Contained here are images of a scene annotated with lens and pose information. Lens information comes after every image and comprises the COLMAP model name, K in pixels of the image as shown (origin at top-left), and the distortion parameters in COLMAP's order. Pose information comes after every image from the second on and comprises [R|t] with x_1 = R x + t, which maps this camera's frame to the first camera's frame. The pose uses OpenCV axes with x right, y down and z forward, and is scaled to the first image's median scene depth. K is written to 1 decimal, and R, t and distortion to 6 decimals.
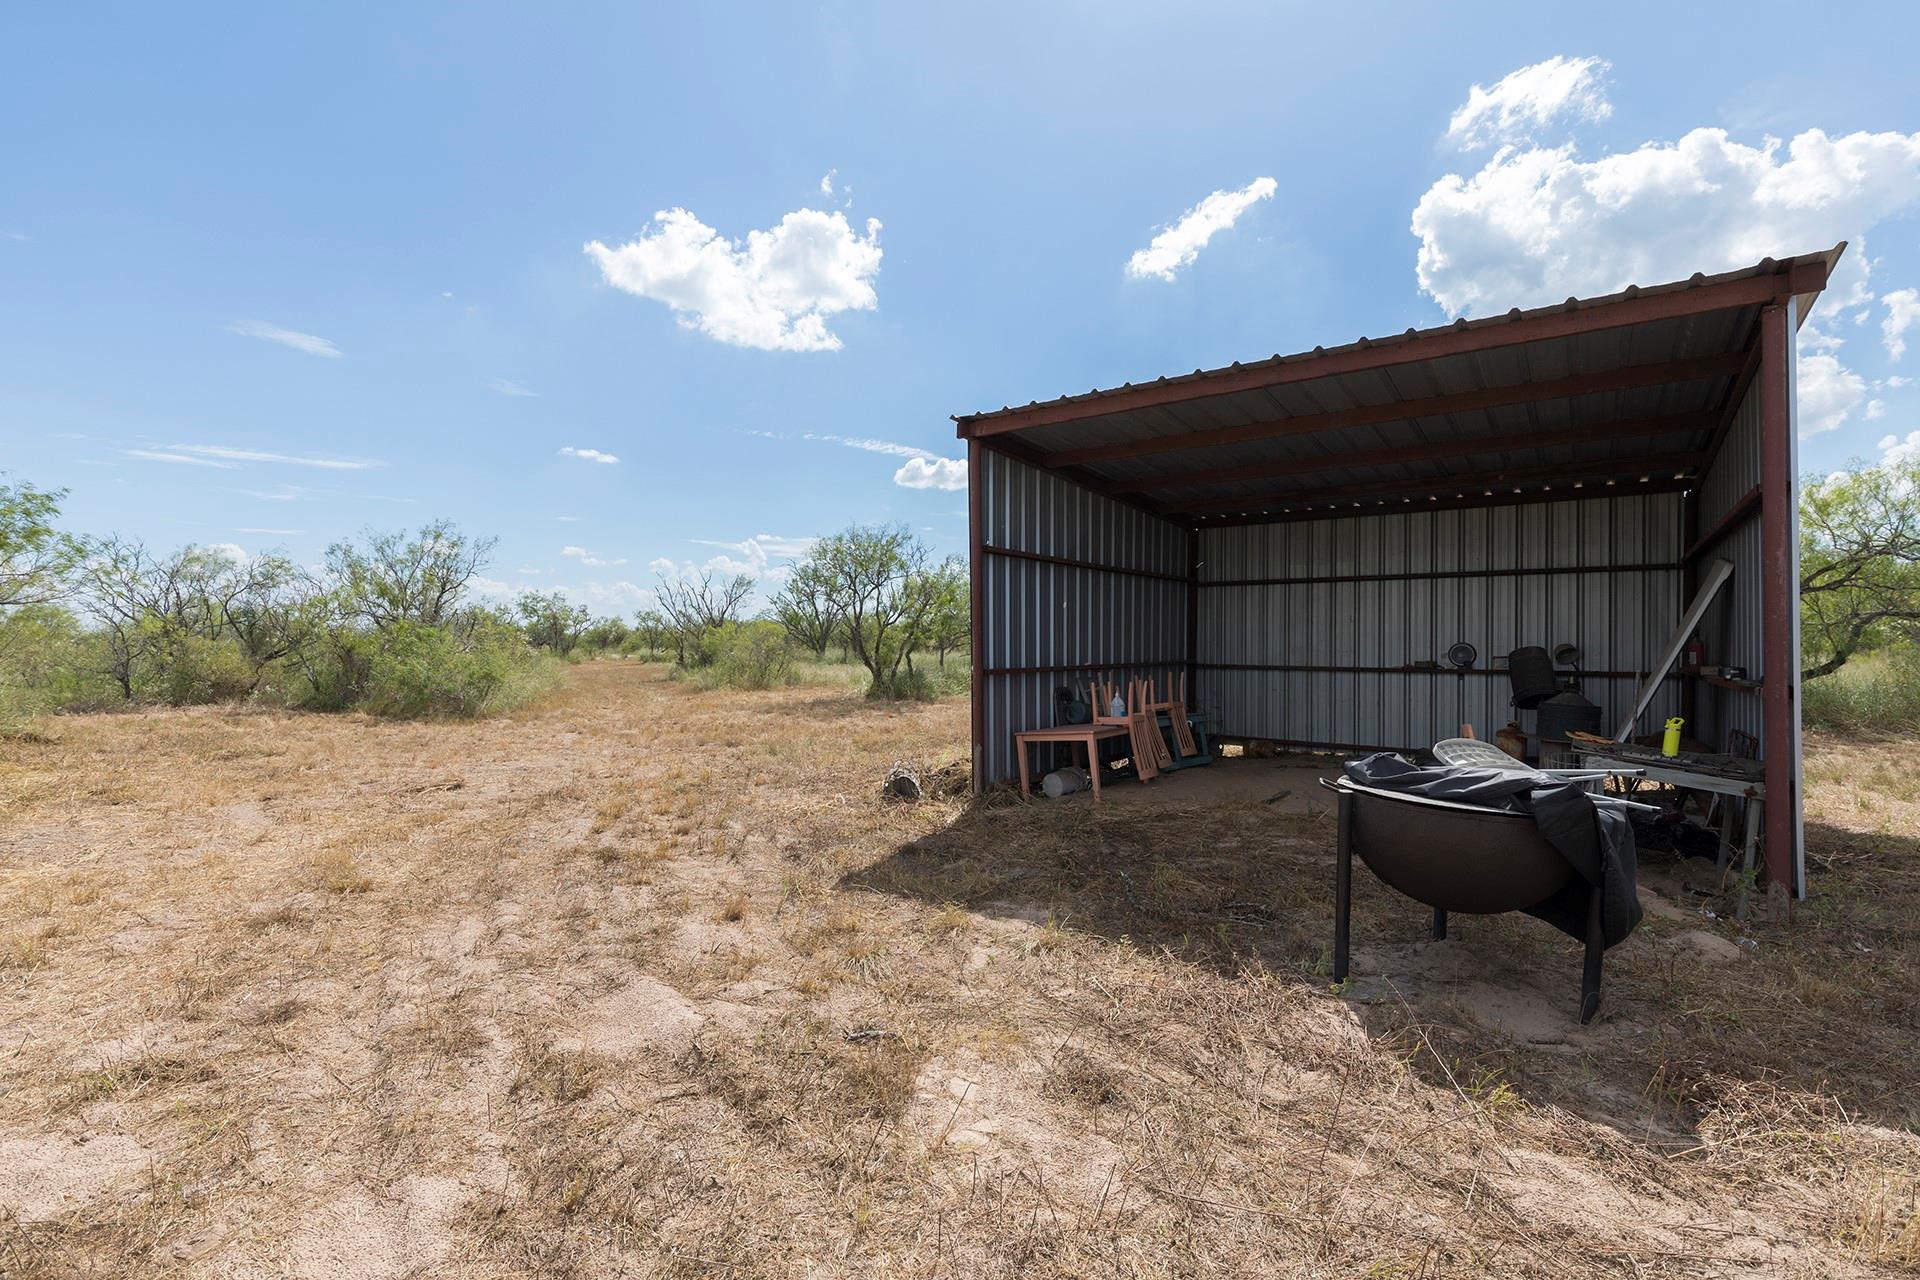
lens RADIAL K [[860.6, 0, 947.9], [0, 860.6, 670.8], [0, 0, 1]] dist [0.011361, -0.003098]
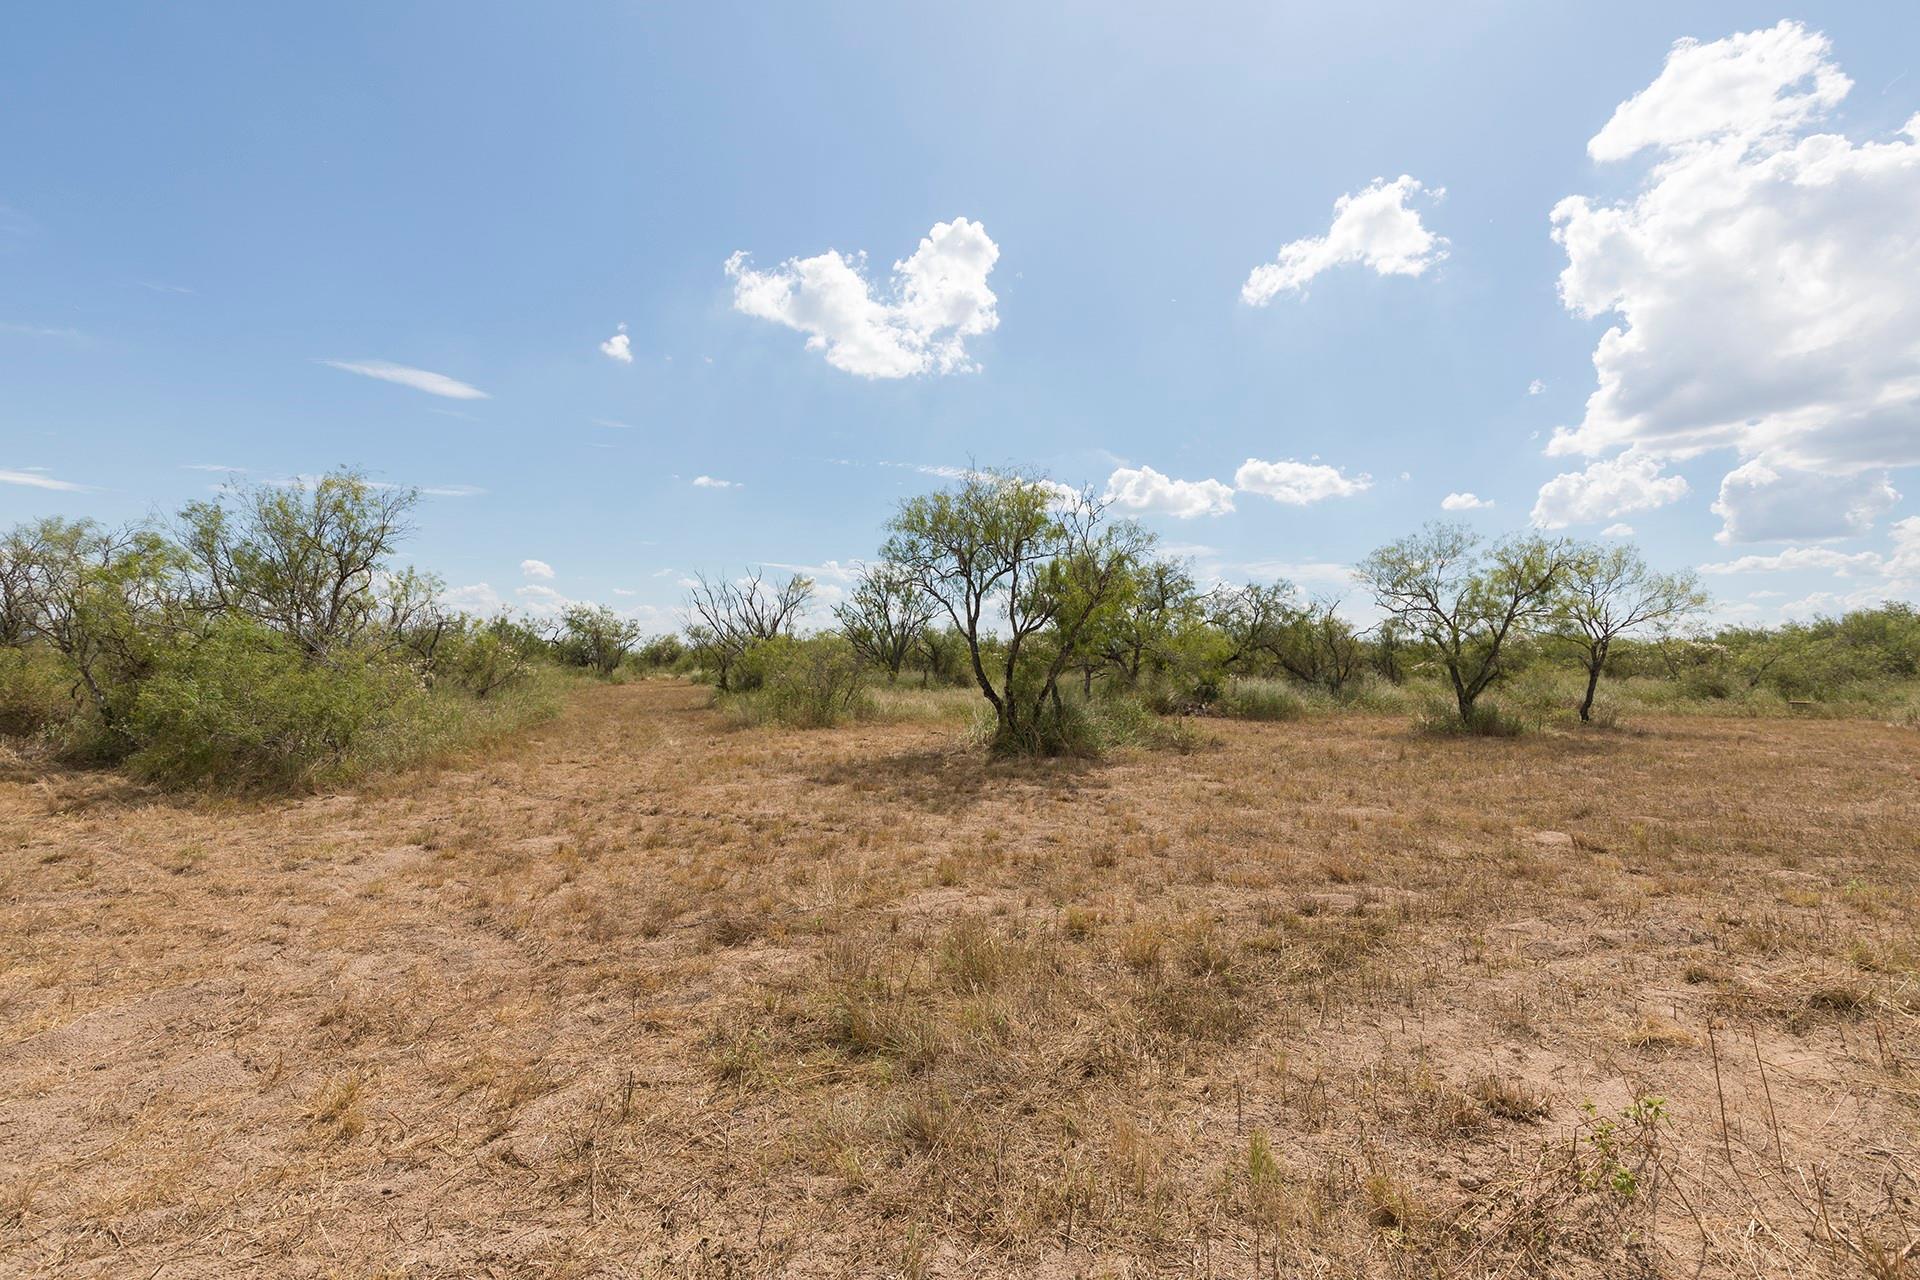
lens RADIAL K [[860.6, 0, 959.7], [0, 860.6, 627.7], [0, 0, 1]] dist [0.011361, -0.003098]
pose [[0.998411, 0.005421, -0.056085, -0.045290], [-0.009624, 0.997141, -0.074944, -0.005328], [0.055518, 0.075365, 0.995609, 0.207237]]
